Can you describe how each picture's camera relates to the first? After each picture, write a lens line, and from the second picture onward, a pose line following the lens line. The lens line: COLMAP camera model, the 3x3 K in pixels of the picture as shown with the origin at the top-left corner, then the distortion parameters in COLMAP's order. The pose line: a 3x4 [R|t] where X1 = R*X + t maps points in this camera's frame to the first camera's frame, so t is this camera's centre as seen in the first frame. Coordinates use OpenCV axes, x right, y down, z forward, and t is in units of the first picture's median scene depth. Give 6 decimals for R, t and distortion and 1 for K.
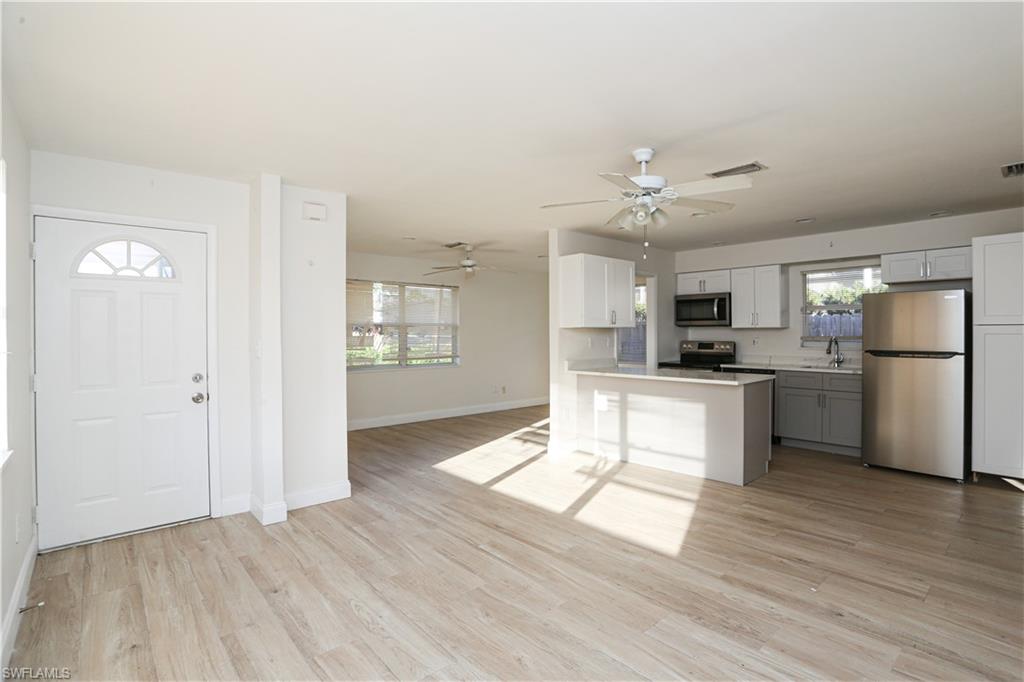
lens RADIAL K [[495.5, 0, 515.4], [0, 495.5, 332.6], [0, 0, 1]] dist [-0.075002, 0.033582]
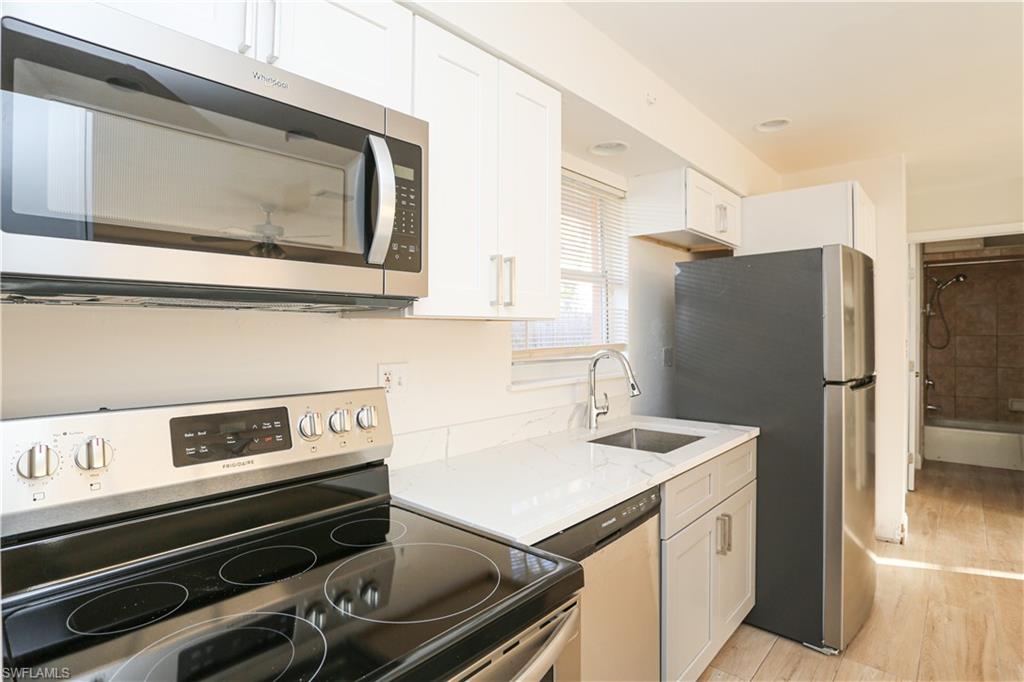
lens RADIAL K [[515.4, 0, 475.4], [0, 515.4, 336.9], [0, 0, 1]] dist [-0.040796, 0.000815]
pose [[-0.093137, -0.003434, 0.995647, 0.308349], [0.004907, 0.999980, 0.003908, -0.003247], [-0.995641, 0.005249, -0.093119, 1.275318]]
